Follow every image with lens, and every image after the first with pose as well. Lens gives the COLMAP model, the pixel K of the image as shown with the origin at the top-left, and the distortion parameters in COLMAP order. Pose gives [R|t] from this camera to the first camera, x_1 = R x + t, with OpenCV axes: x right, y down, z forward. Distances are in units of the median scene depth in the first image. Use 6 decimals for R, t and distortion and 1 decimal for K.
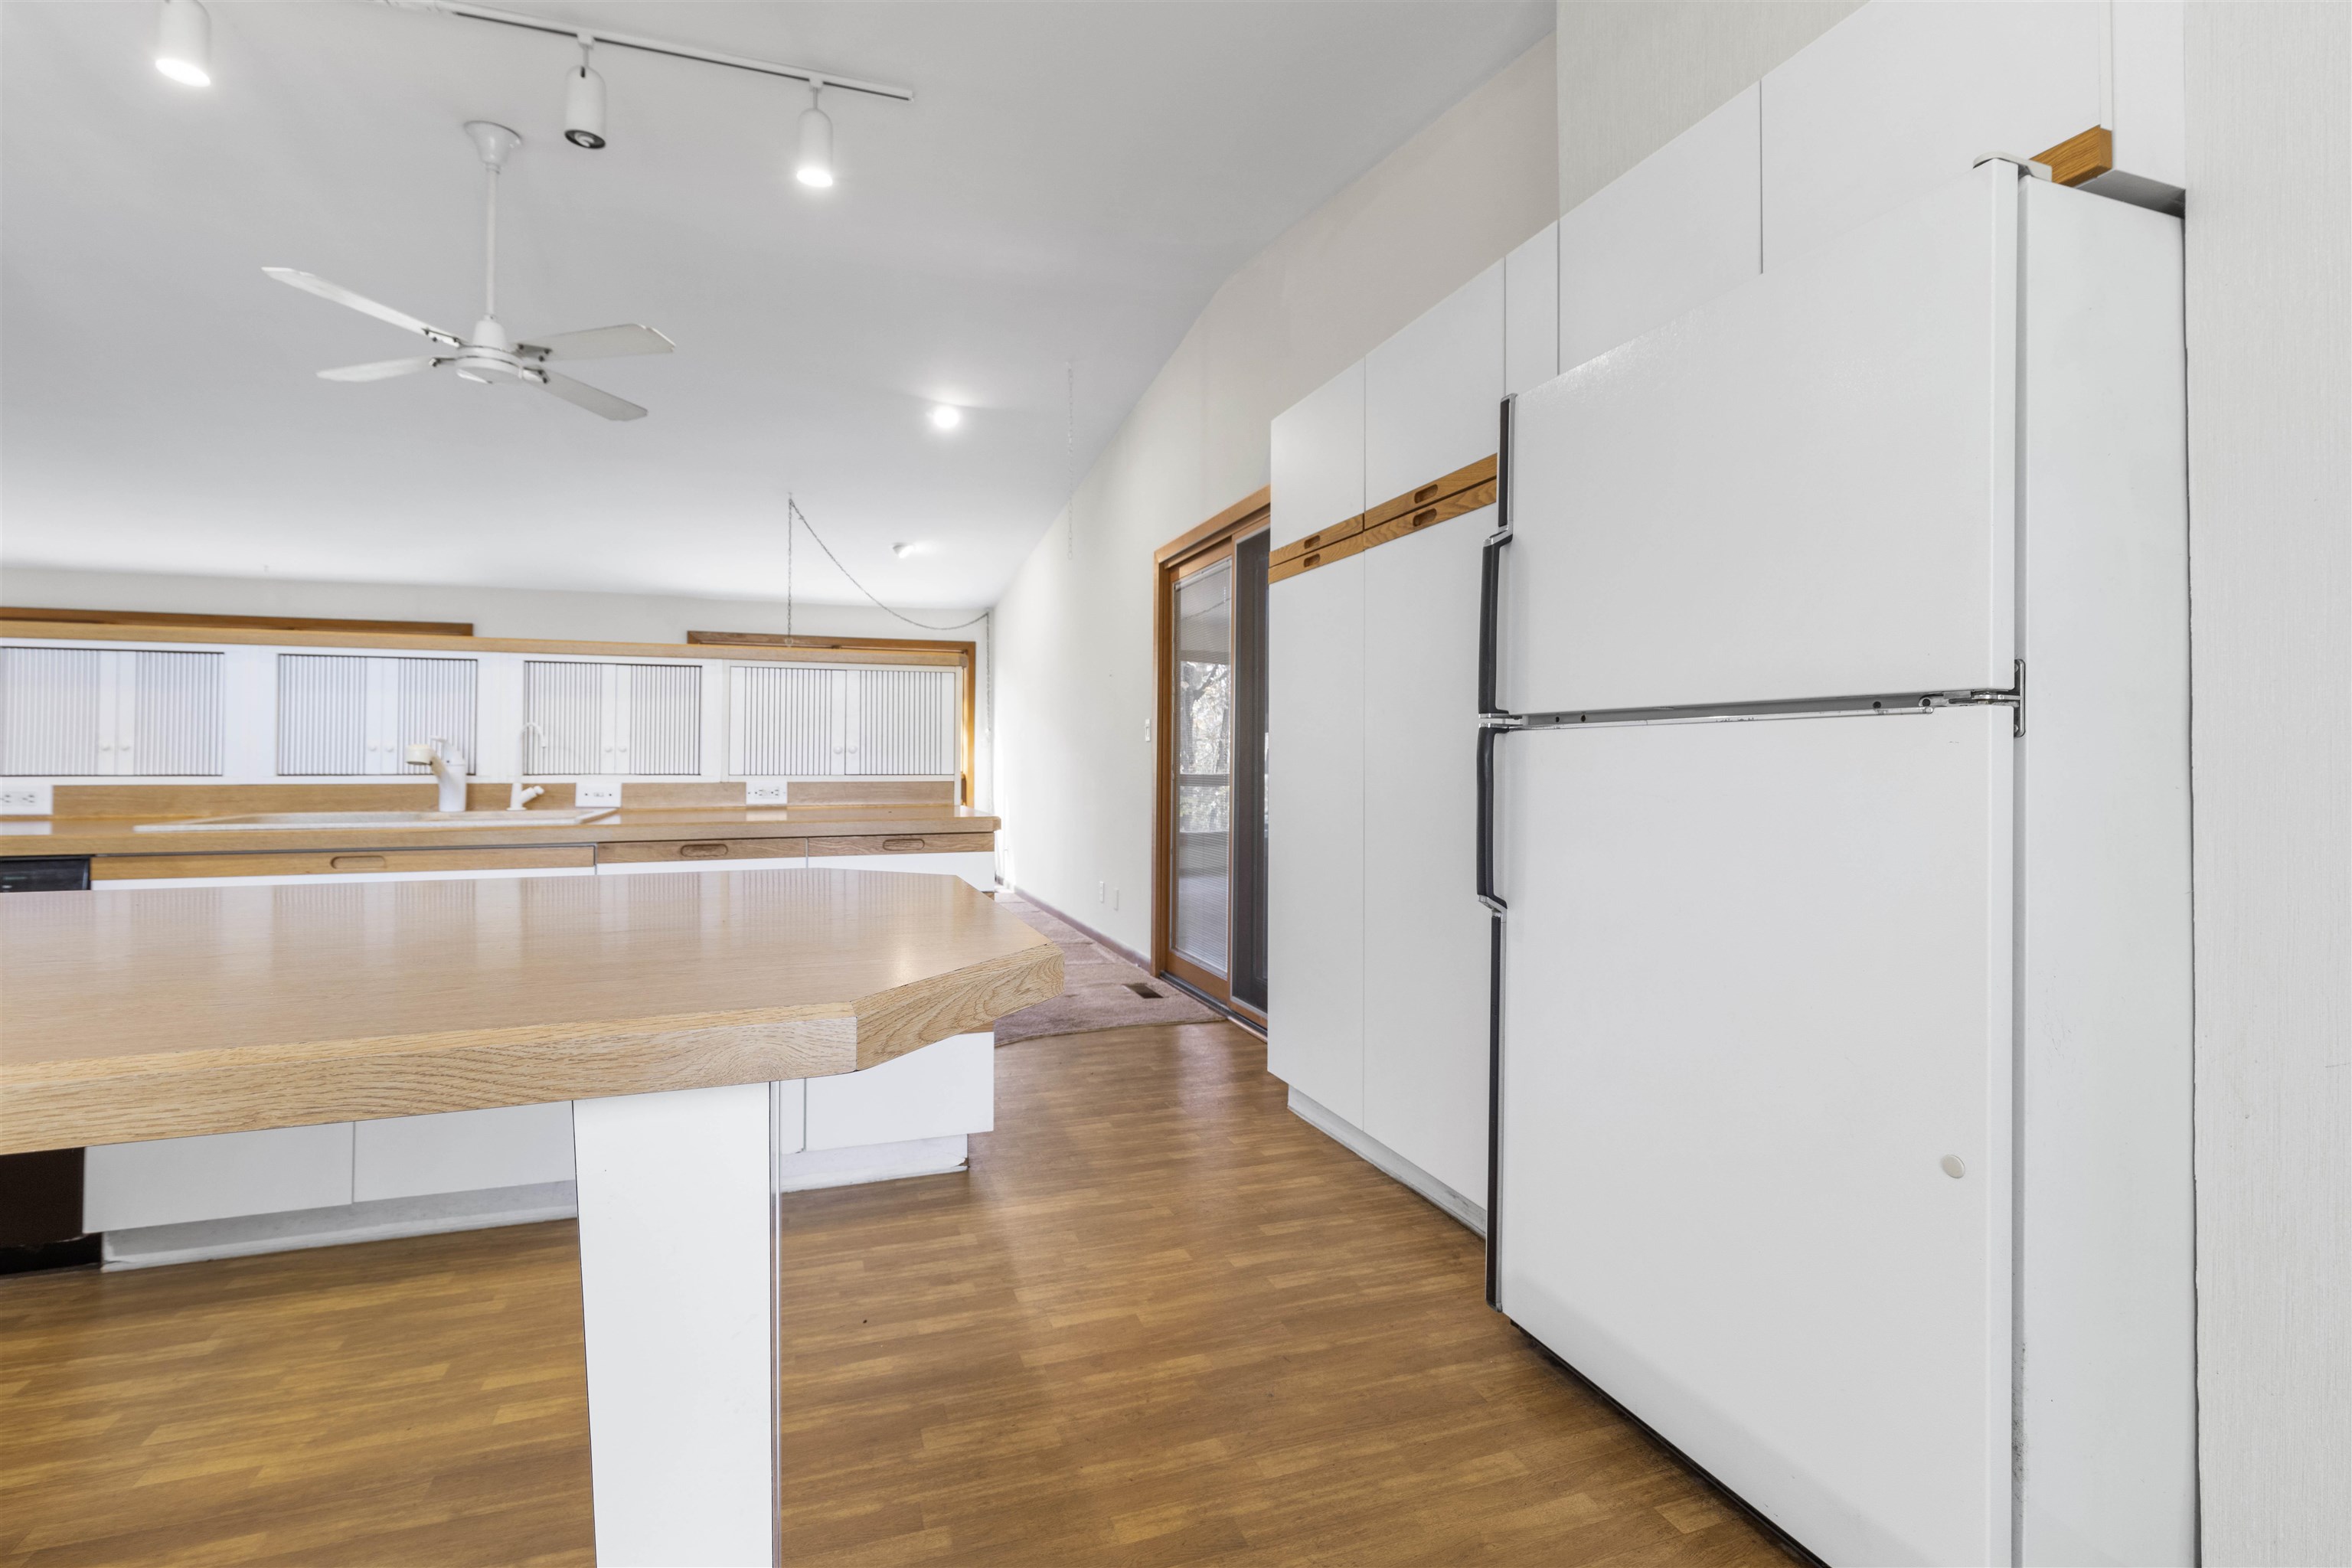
lens RADIAL K [[1073.9, 0, 1163.9], [0, 1073.9, 768.8], [0, 0, 1]] dist [-0.000003, 0.000975]
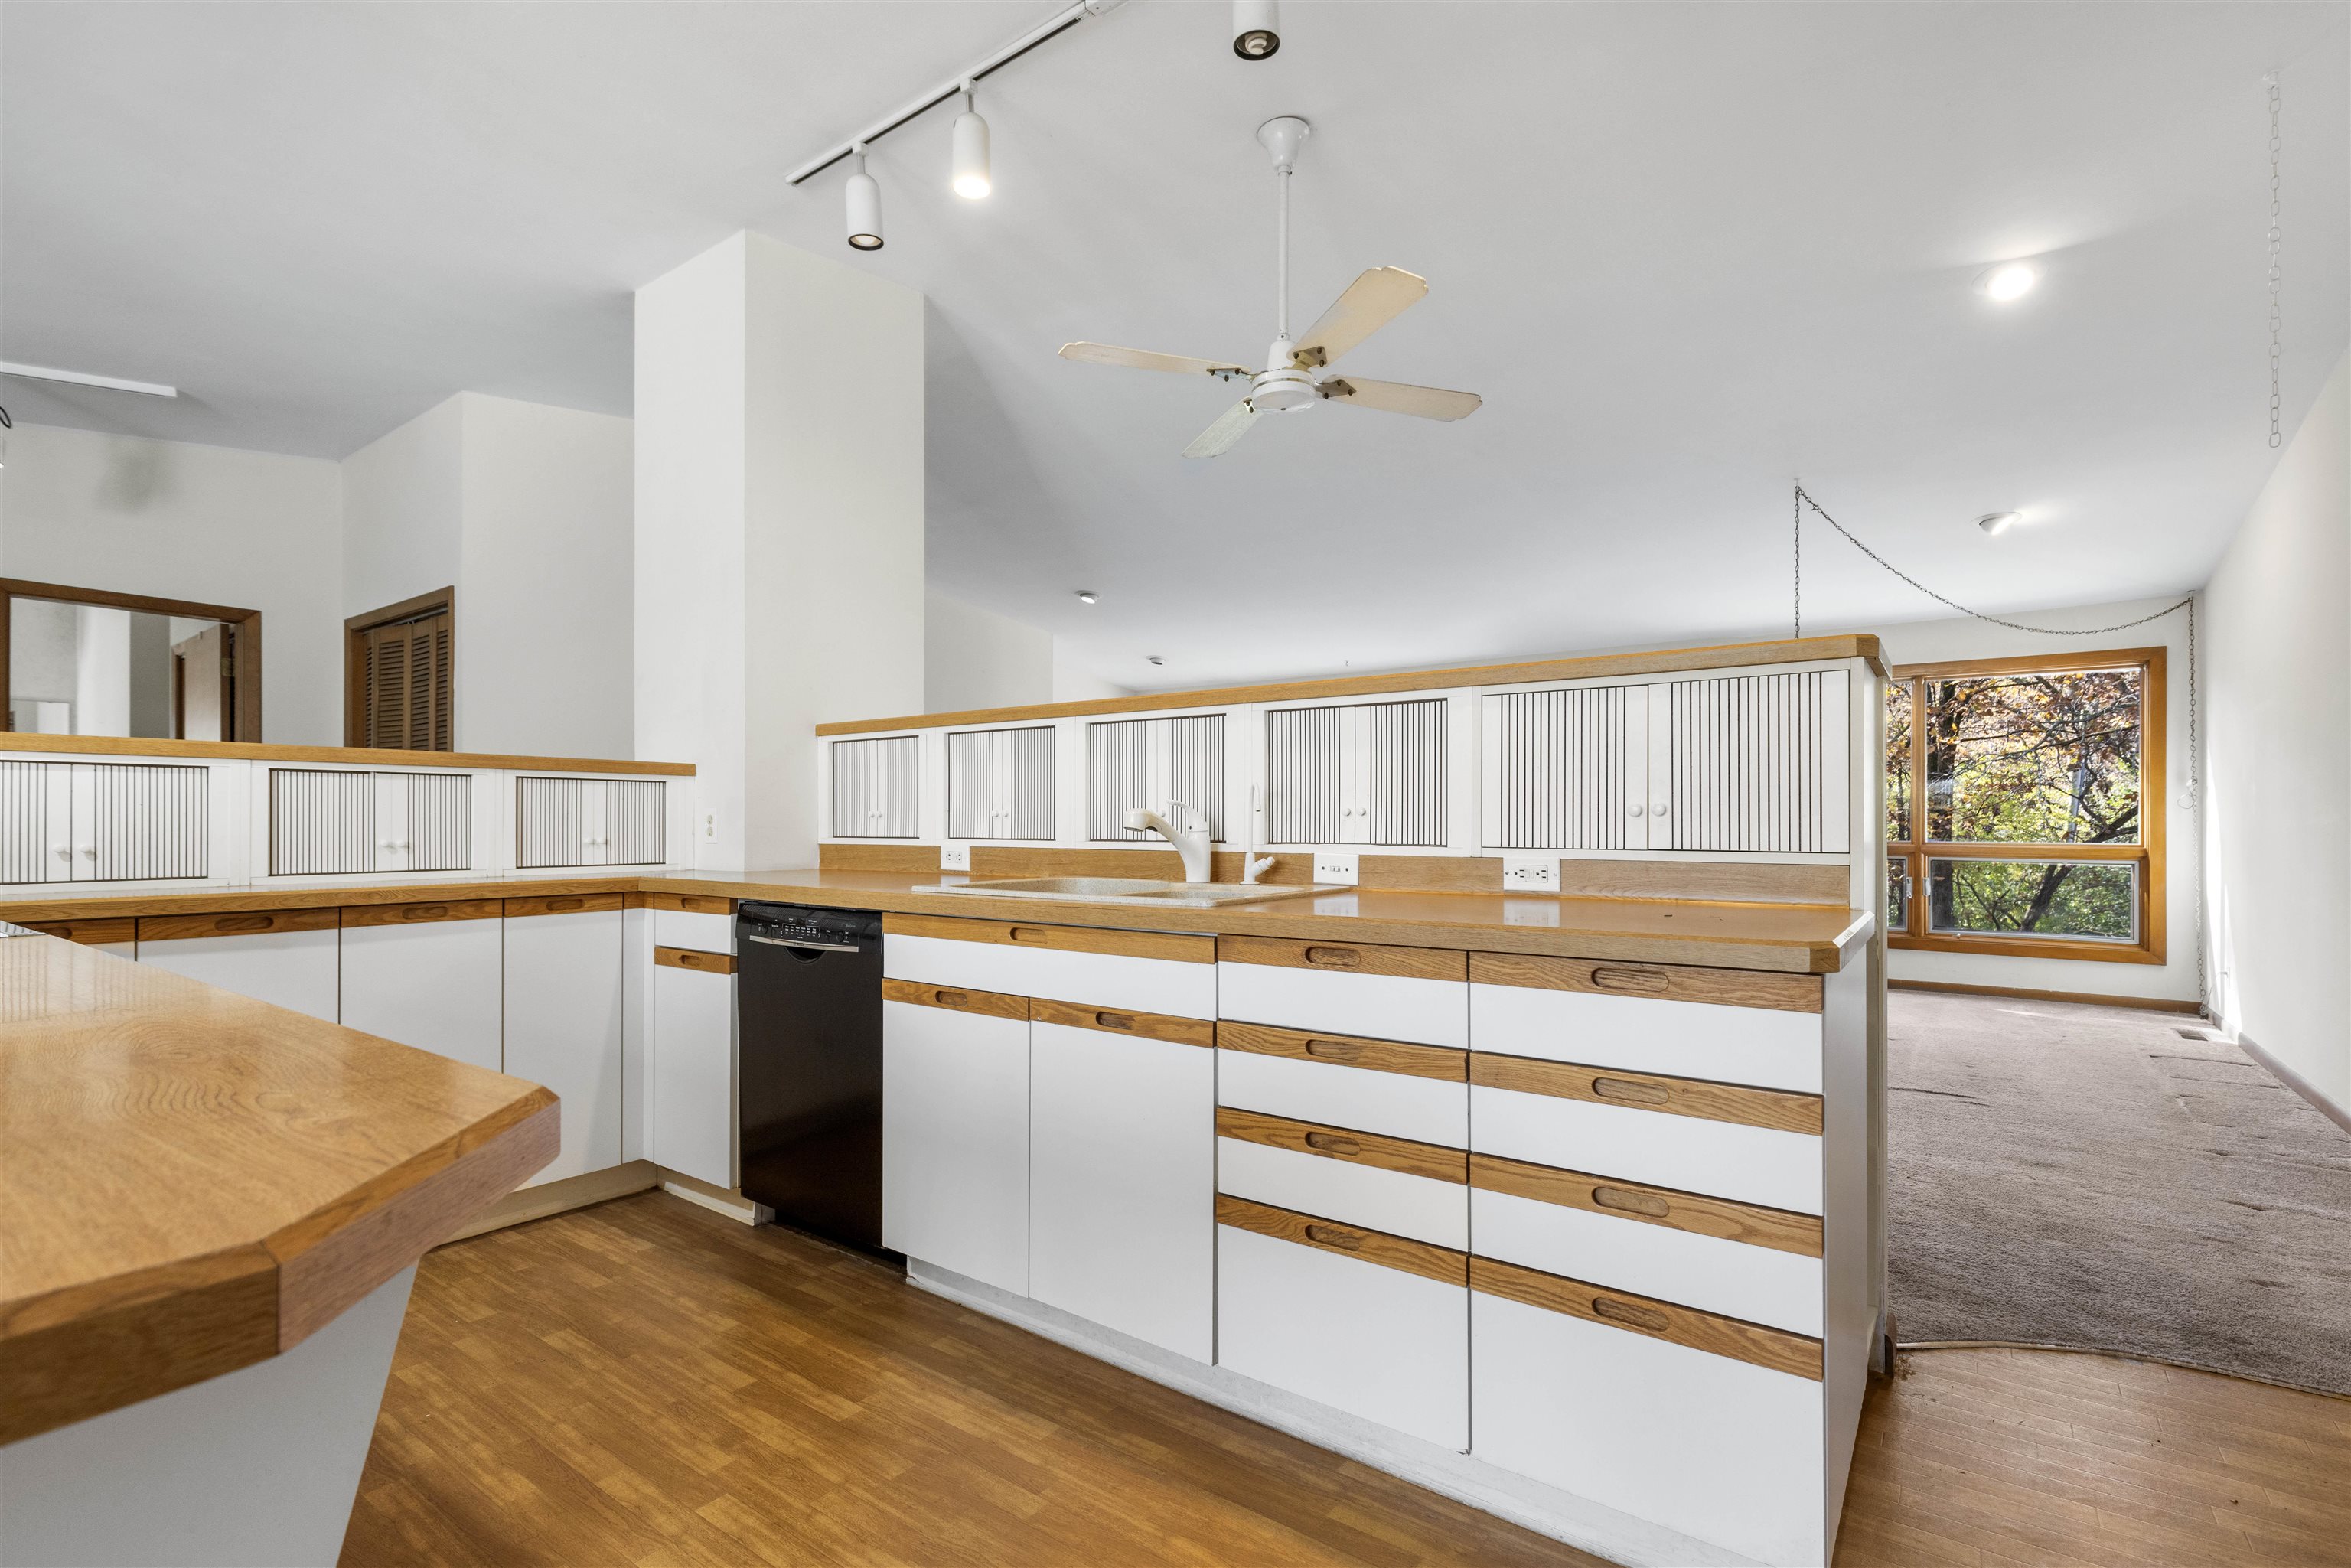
lens RADIAL K [[1073.4, 0, 1186.9], [0, 1073.4, 820.7], [0, 0, 1]] dist [-0.000003, 0.000975]
pose [[0.567756, -0.002875, -0.823192, 0.075086], [-0.008494, 0.999920, -0.009351, -0.003655], [0.823153, 0.012301, 0.567686, 0.454201]]
